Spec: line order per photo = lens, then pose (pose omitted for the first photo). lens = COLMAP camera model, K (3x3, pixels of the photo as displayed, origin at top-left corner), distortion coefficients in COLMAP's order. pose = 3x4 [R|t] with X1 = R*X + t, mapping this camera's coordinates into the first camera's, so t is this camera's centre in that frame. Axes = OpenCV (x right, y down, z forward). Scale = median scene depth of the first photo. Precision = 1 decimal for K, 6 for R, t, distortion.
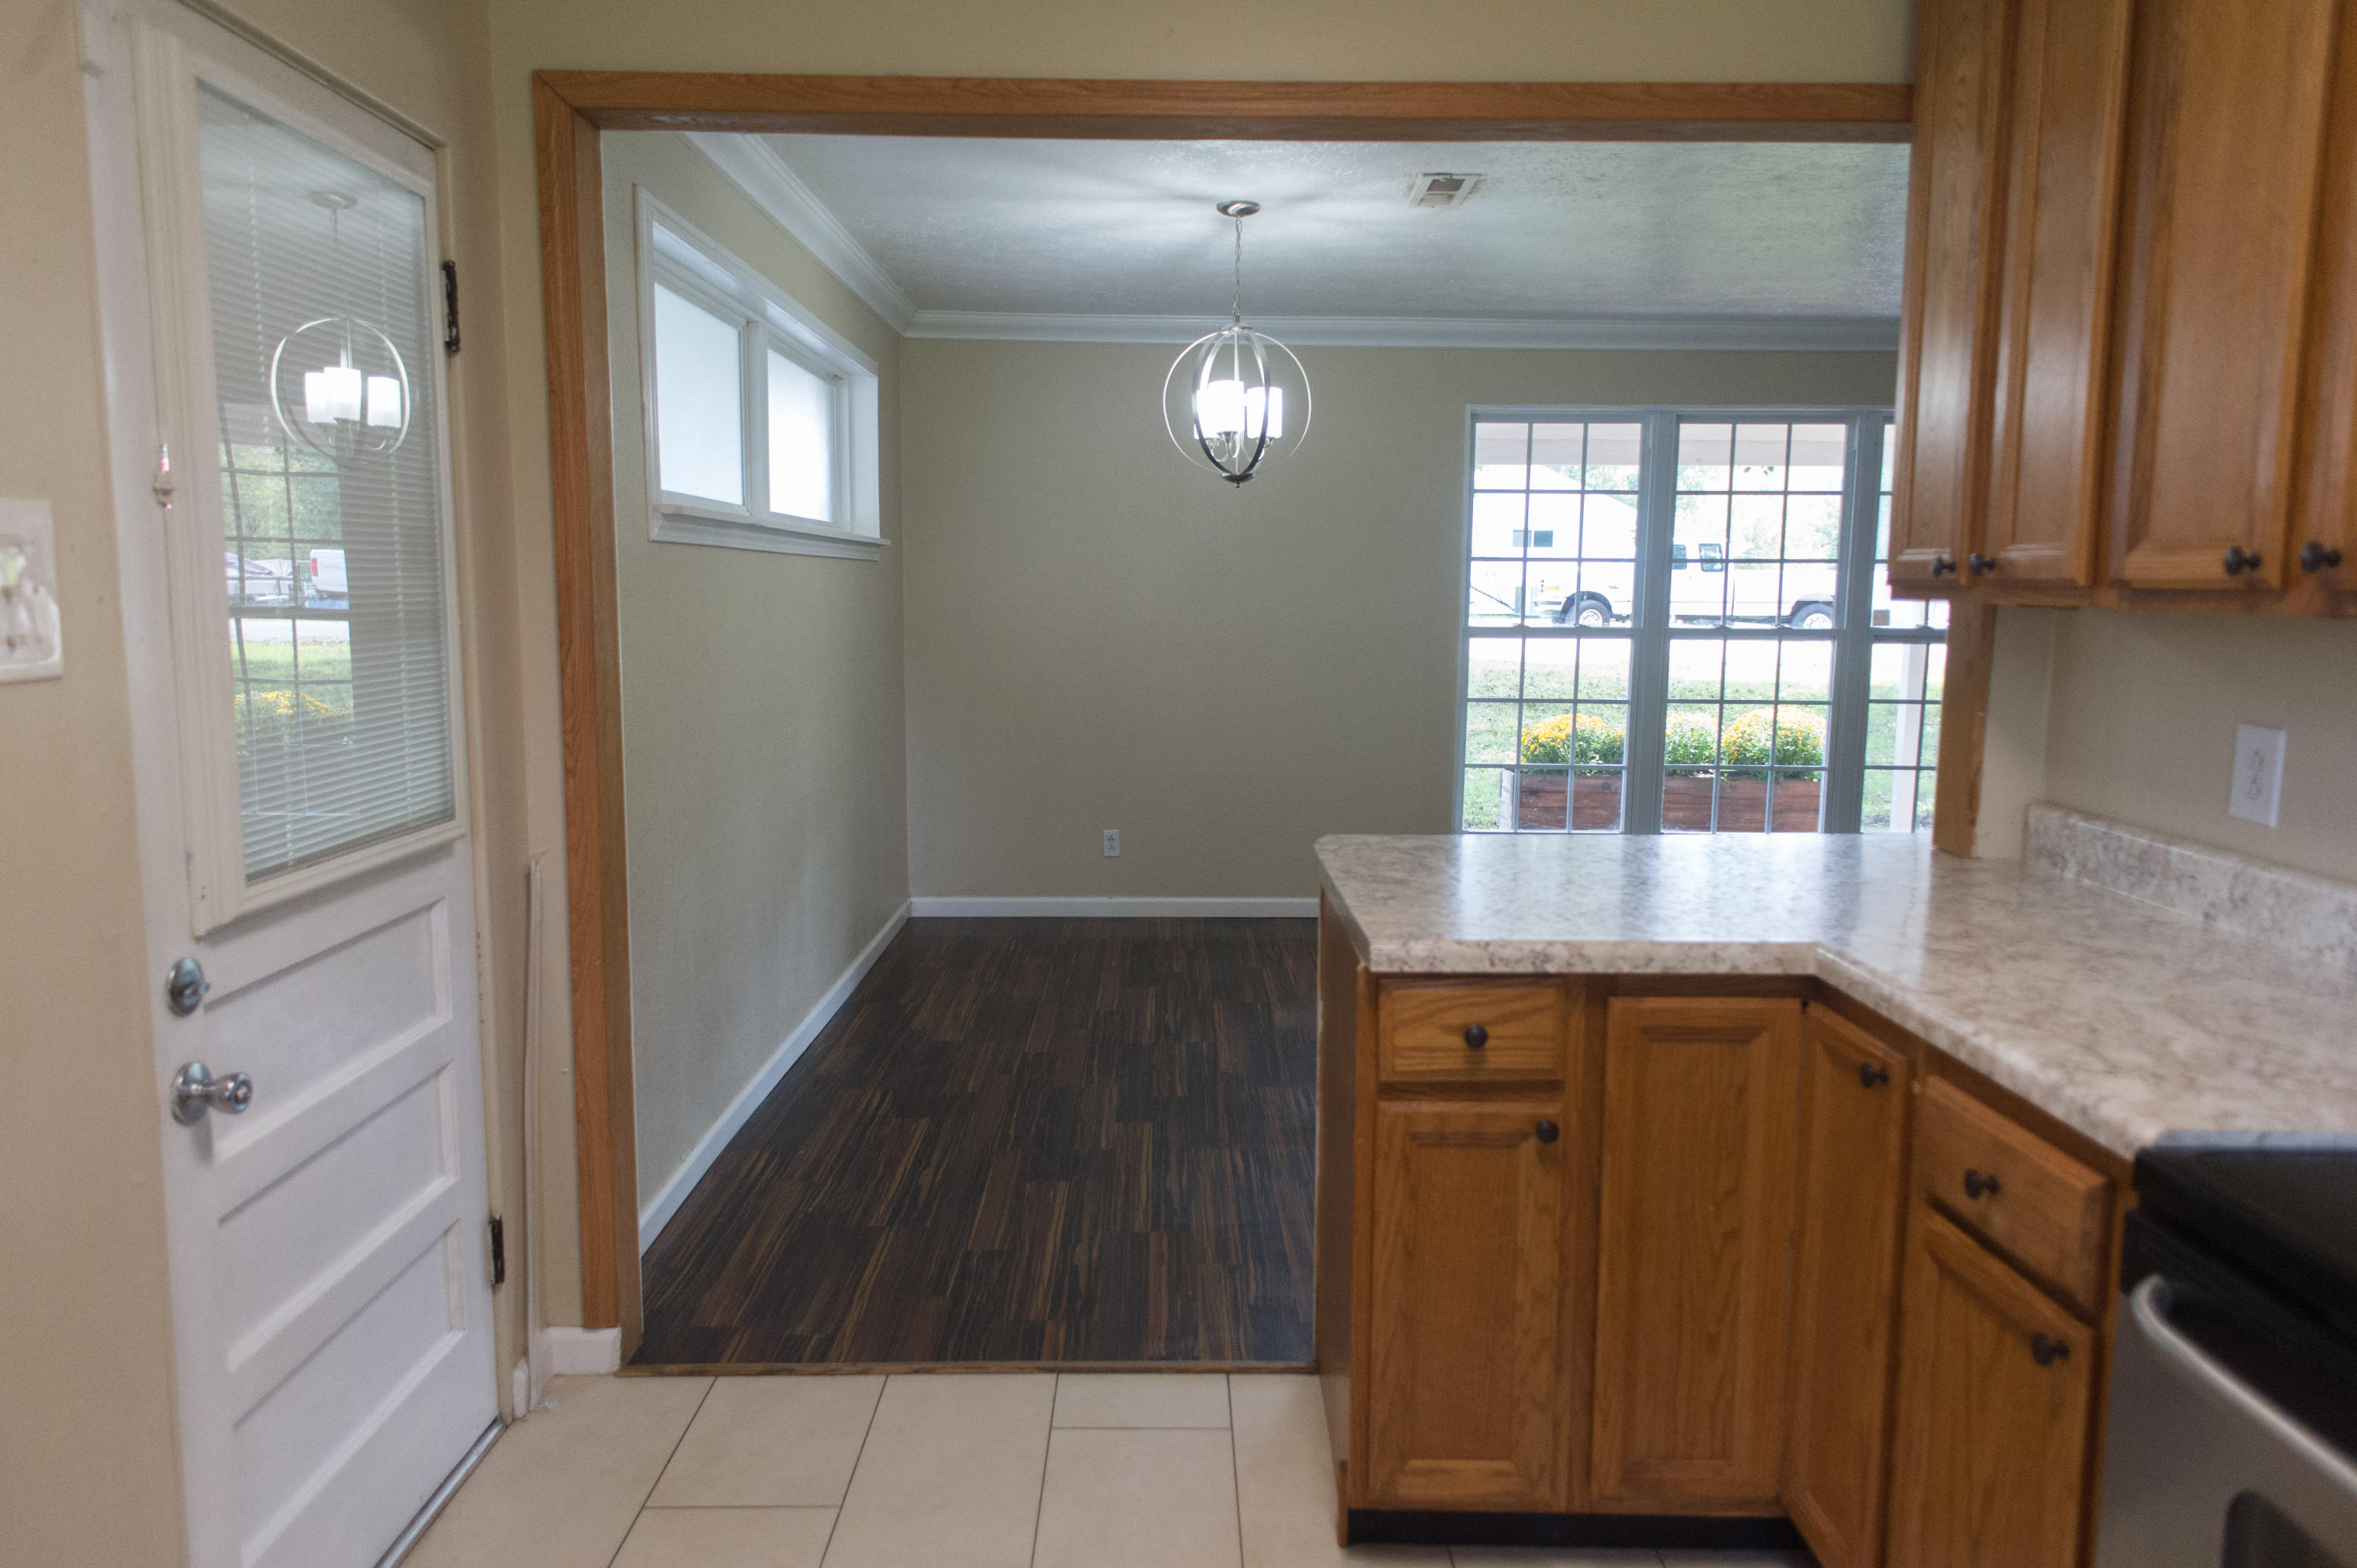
lens RADIAL K [[1563.4, 0, 1178.5], [0, 1563.4, 784.0], [0, 0, 1]] dist [0.039321, -0.046569]
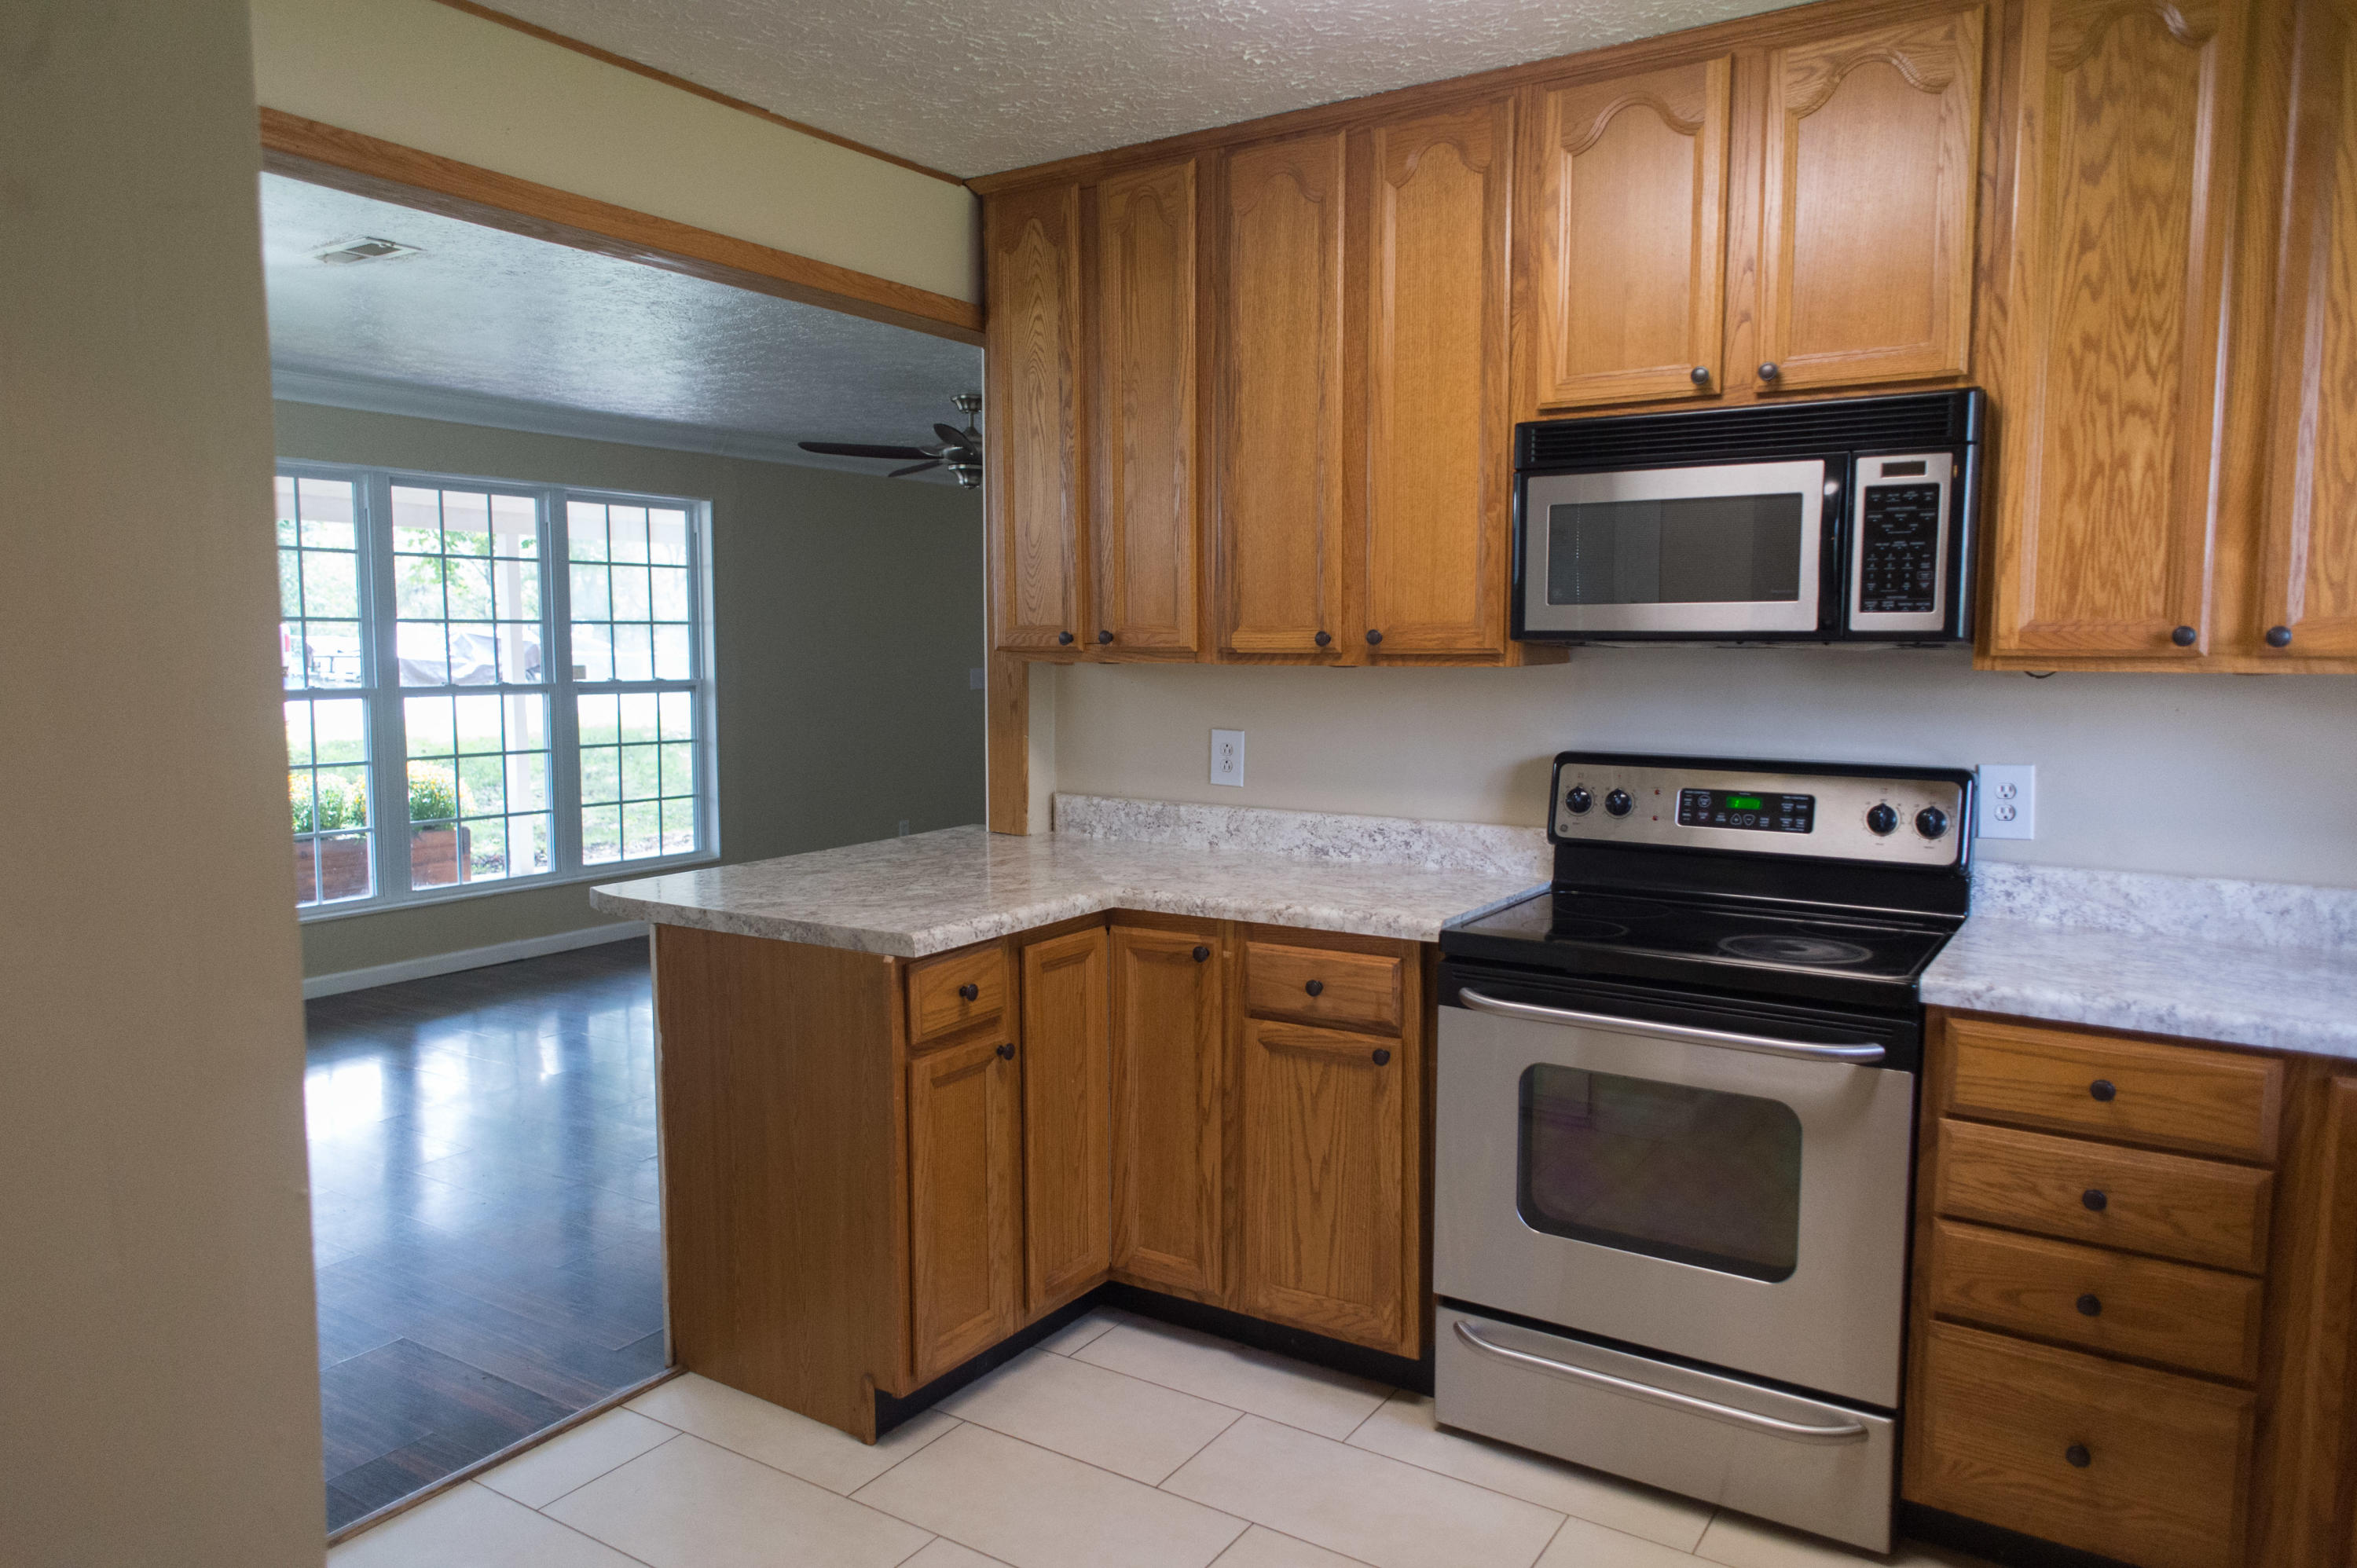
lens RADIAL K [[1563.4, 0, 1178.5], [0, 1563.4, 784.0], [0, 0, 1]] dist [0.039321, -0.046569]
pose [[0.545692, -0.083896, 0.833776, -0.769393], [0.110385, 0.993502, 0.027723, -0.030609], [-0.830684, 0.076908, 0.551407, 0.099283]]
